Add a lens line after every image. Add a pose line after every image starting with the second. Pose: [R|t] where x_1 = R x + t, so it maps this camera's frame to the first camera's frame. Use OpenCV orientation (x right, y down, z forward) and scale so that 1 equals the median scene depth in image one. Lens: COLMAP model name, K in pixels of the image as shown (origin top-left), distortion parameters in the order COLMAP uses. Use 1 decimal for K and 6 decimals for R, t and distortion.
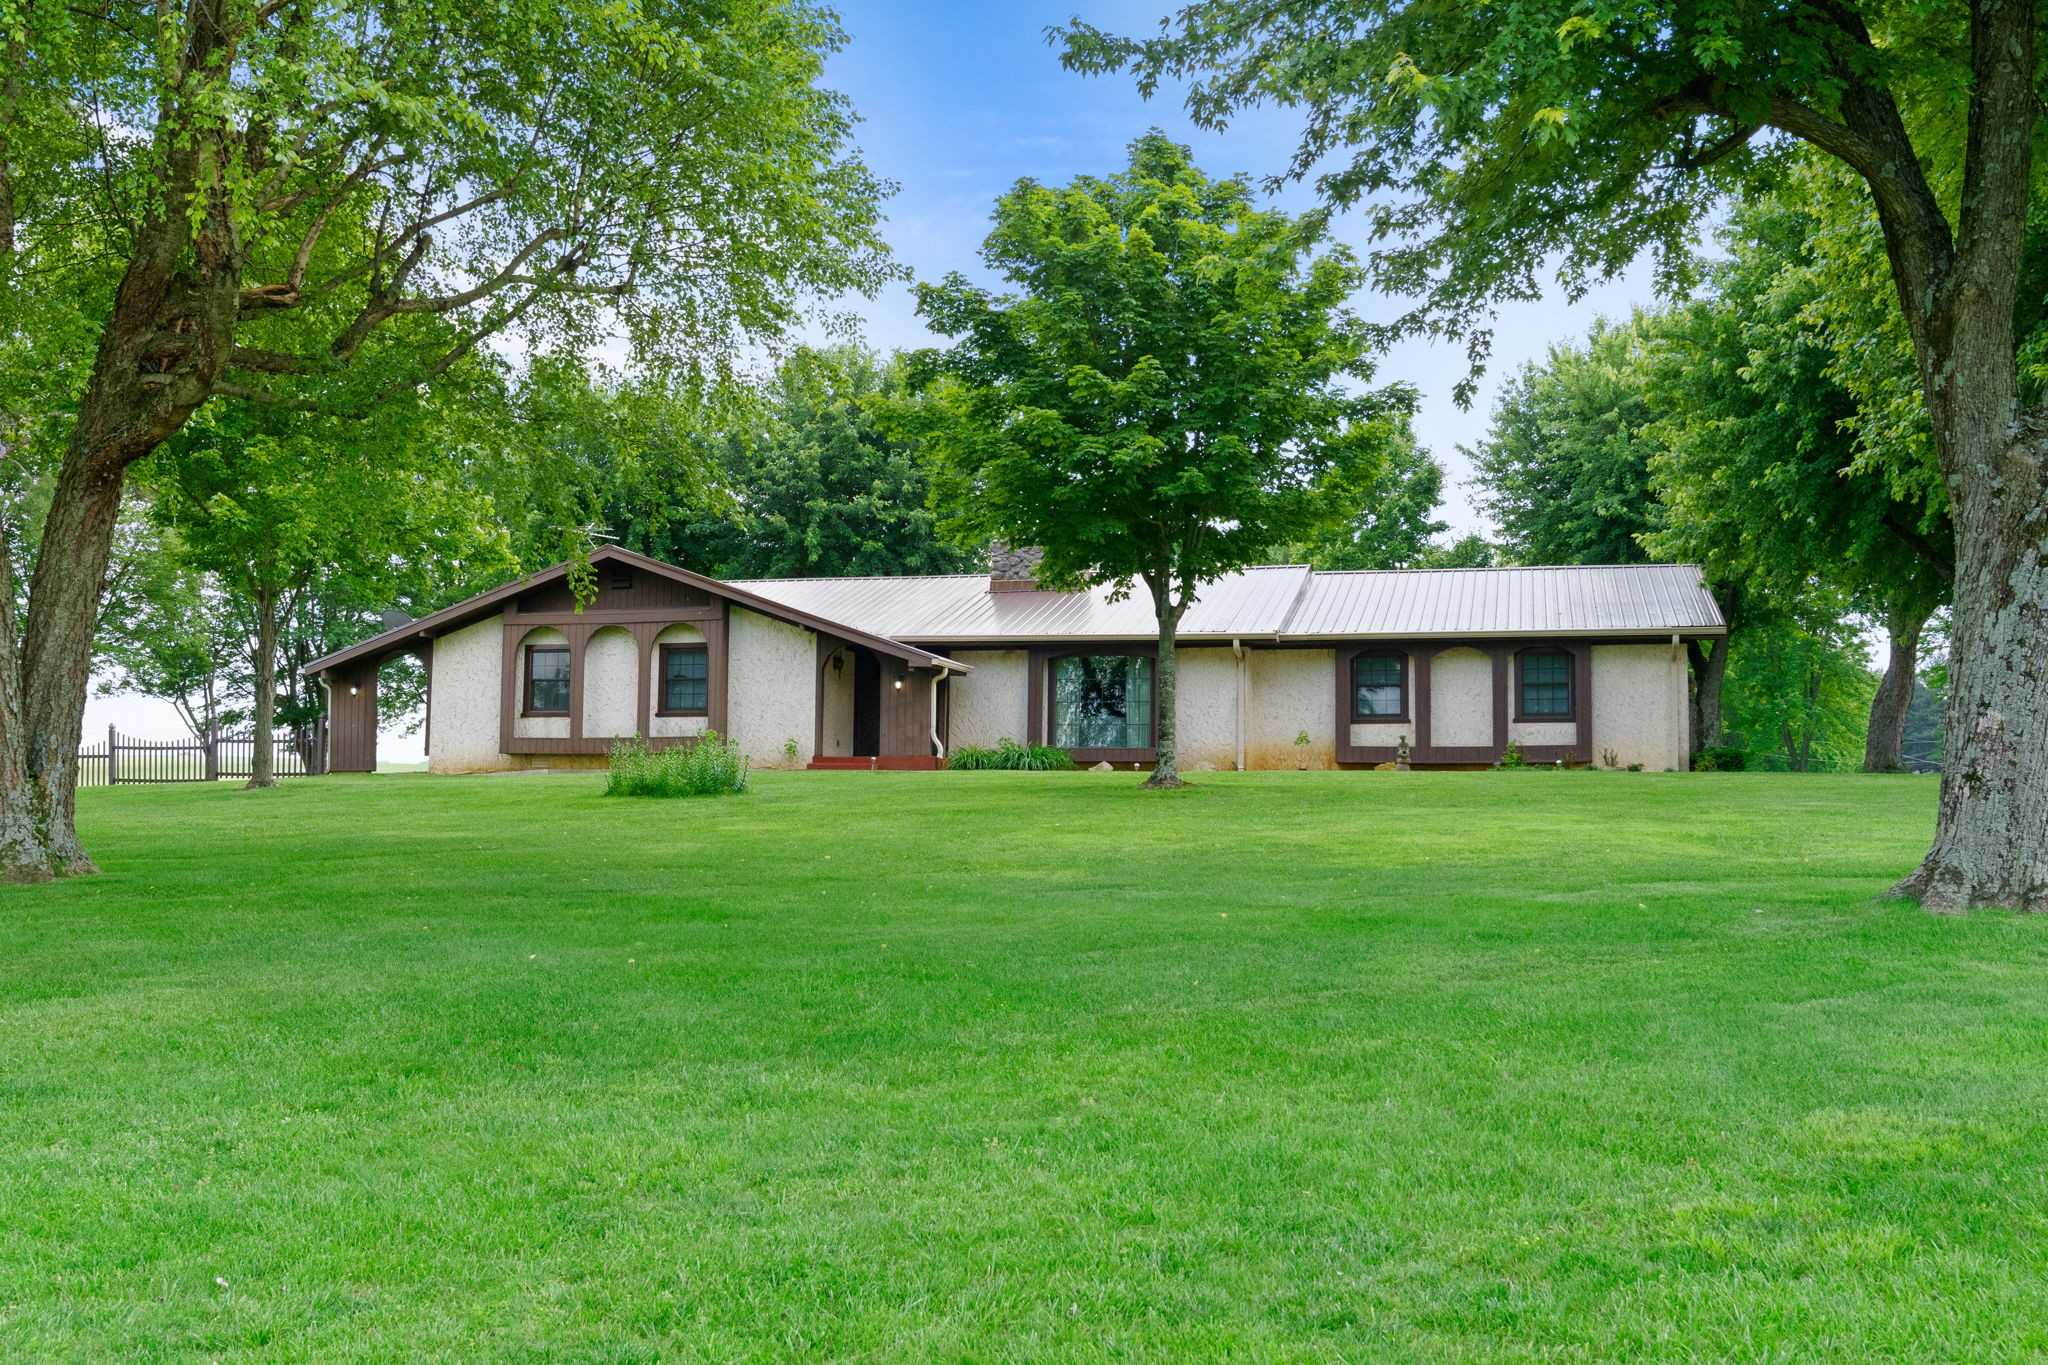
lens RADIAL K [[2036.6, 0, 1024.0], [0, 2036.6, 682.5], [0, 0, 1]] dist [0.003115, 0.002207]
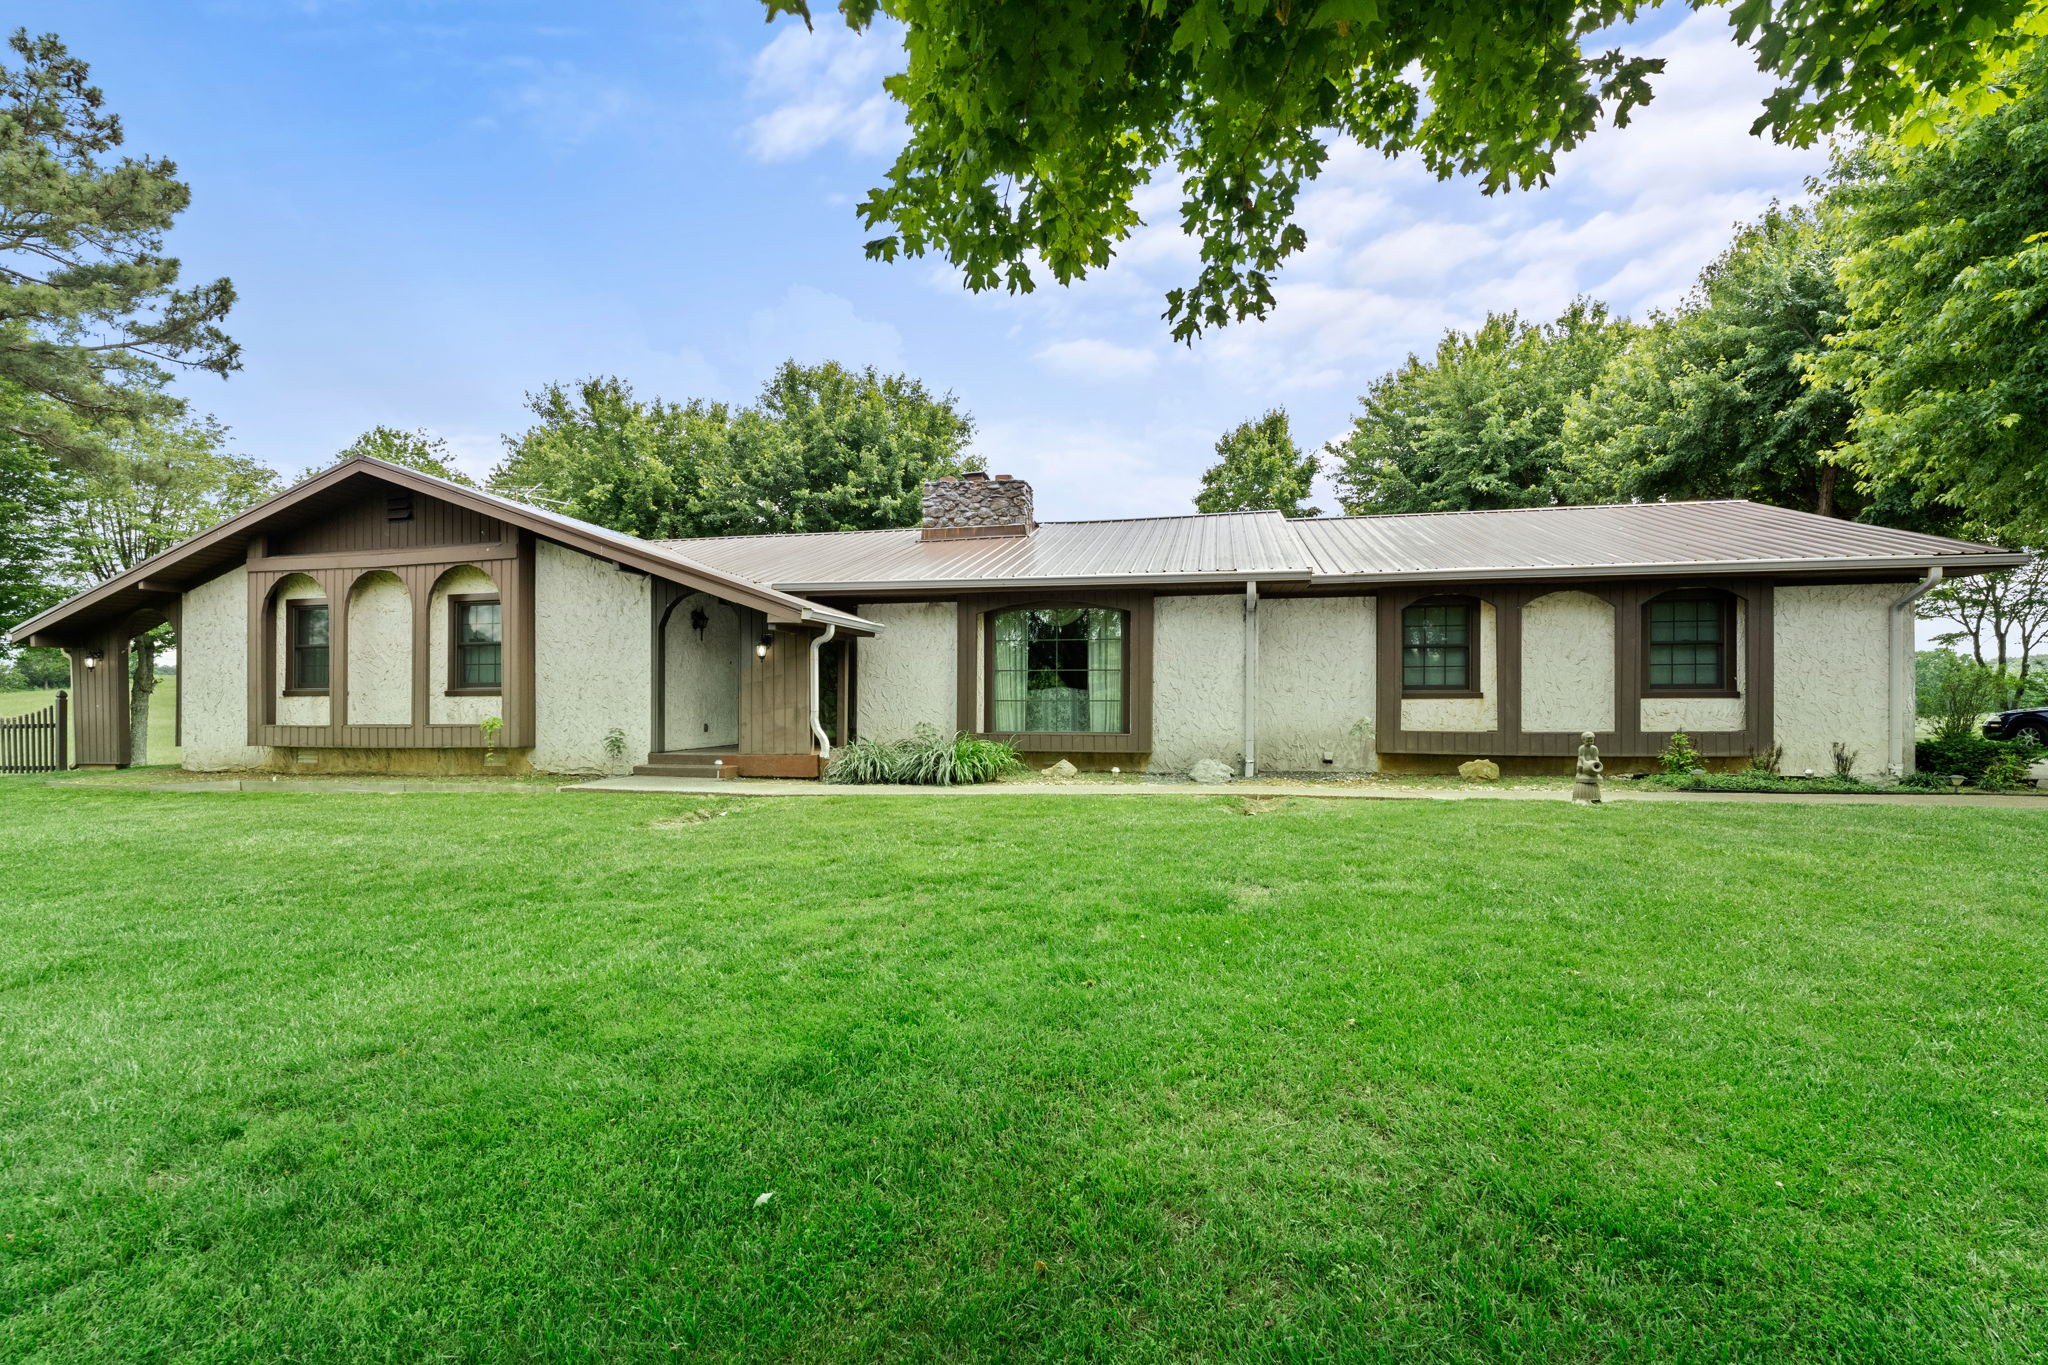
lens RADIAL K [[888.7, 0, 1024.4], [0, 888.7, 709.5], [0, 0, 1]] dist [-0.000958, 0.000106]
pose [[0.999347, -0.010011, 0.034720, 0.014915], [0.007188, 0.996728, 0.080503, -0.002560], [-0.035412, -0.080201, 0.996149, 0.682471]]
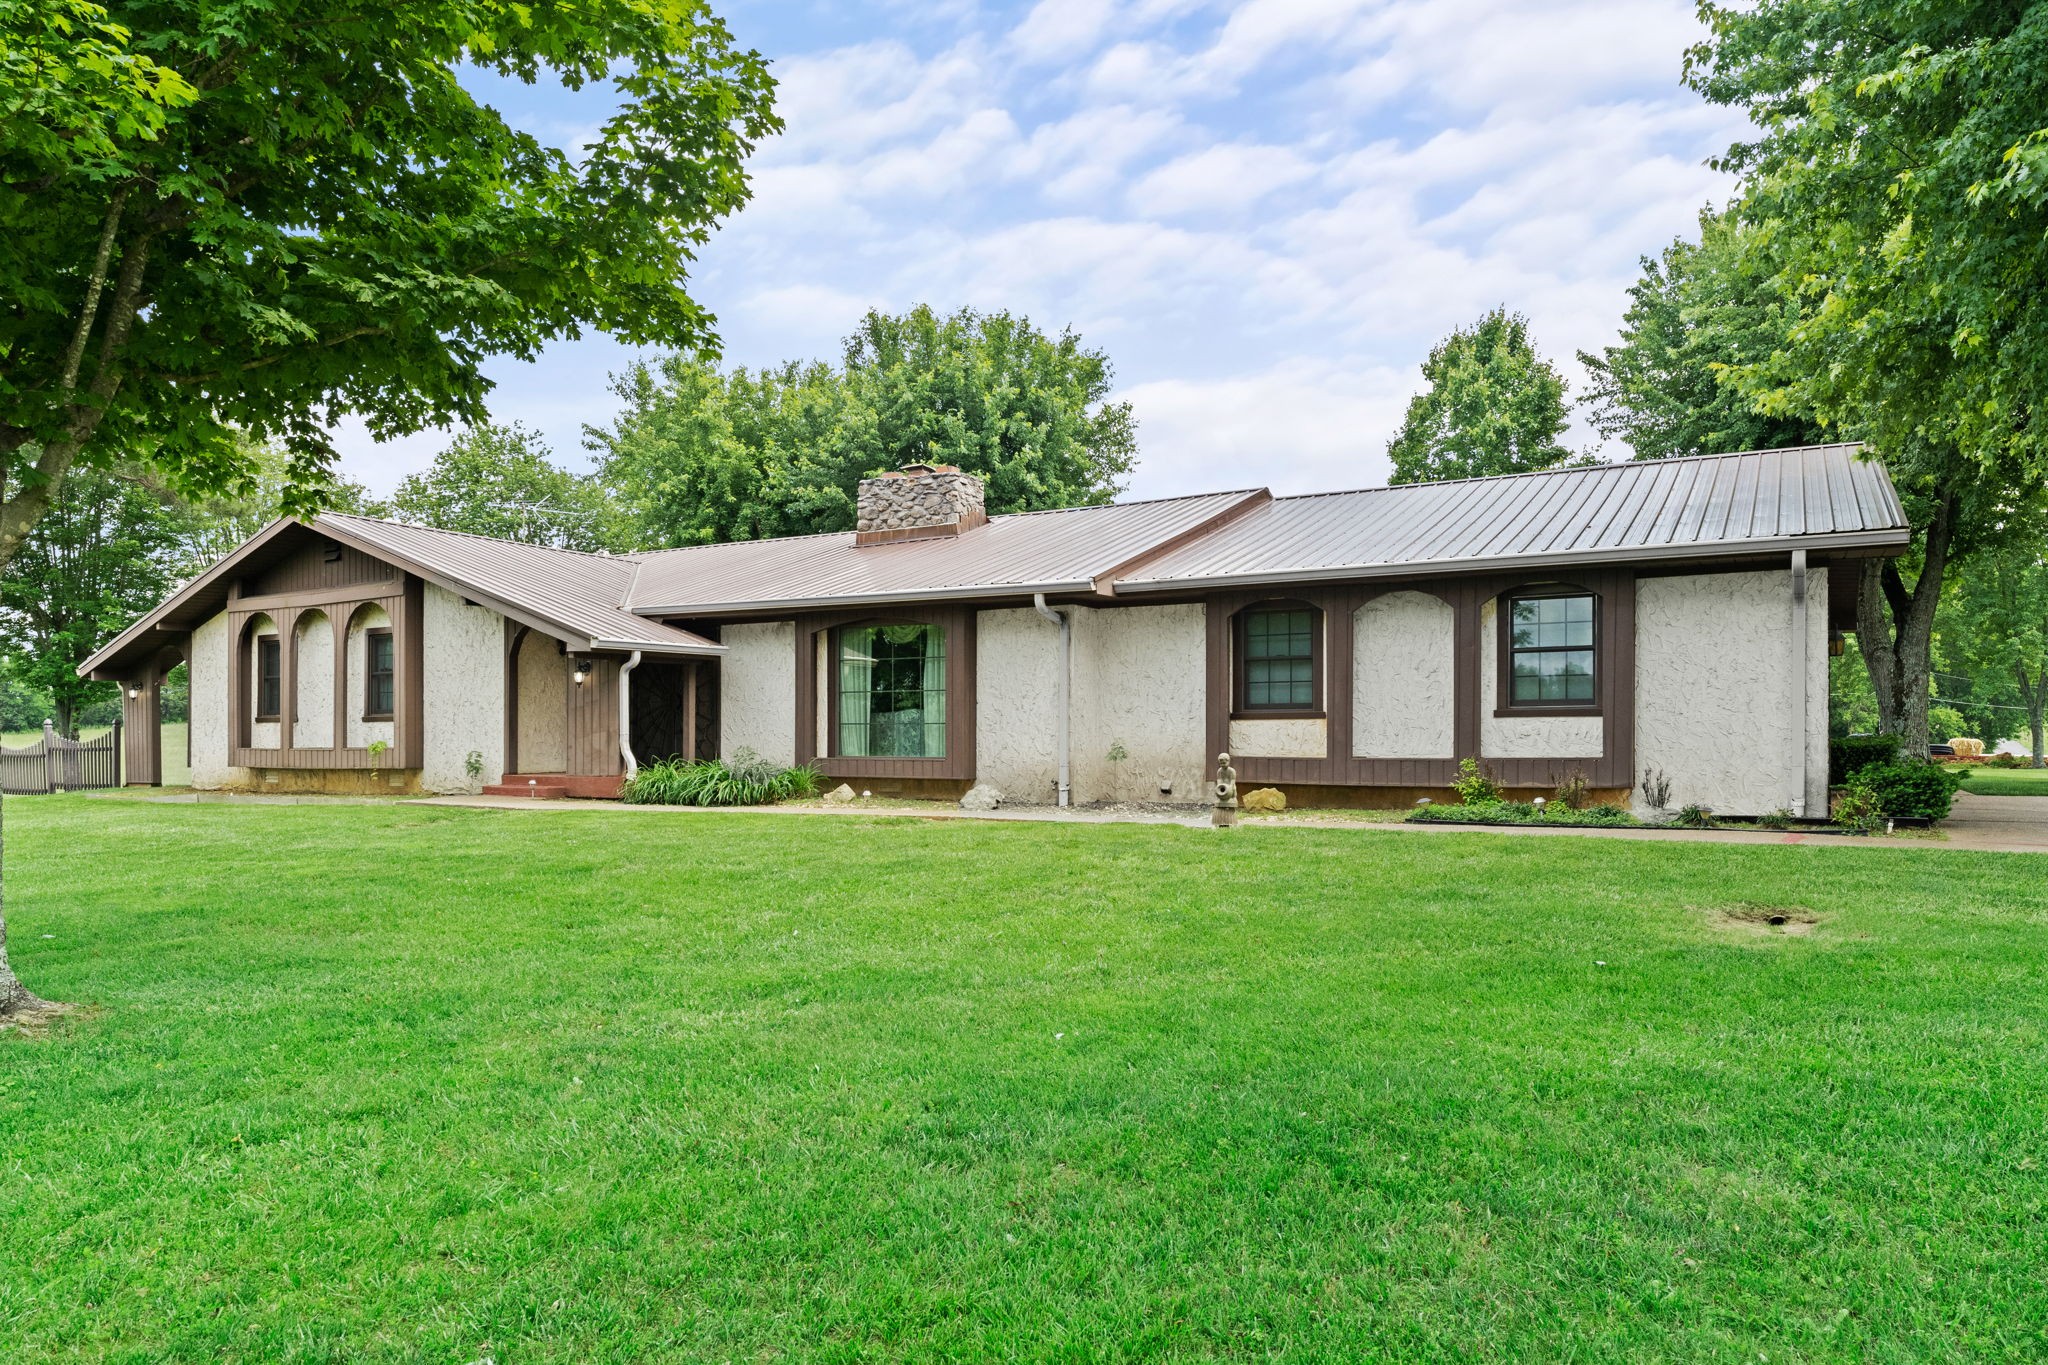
lens RADIAL K [[1328.6, 0, 1020.3], [0, 1328.6, 744.8], [0, 0, 1]] dist [0.001821, -0.002059]
pose [[0.959985, -0.008908, -0.279911, 0.211222], [0.031366, 0.996625, 0.075855, -0.005515], [0.278291, -0.081600, 0.957024, 0.581253]]
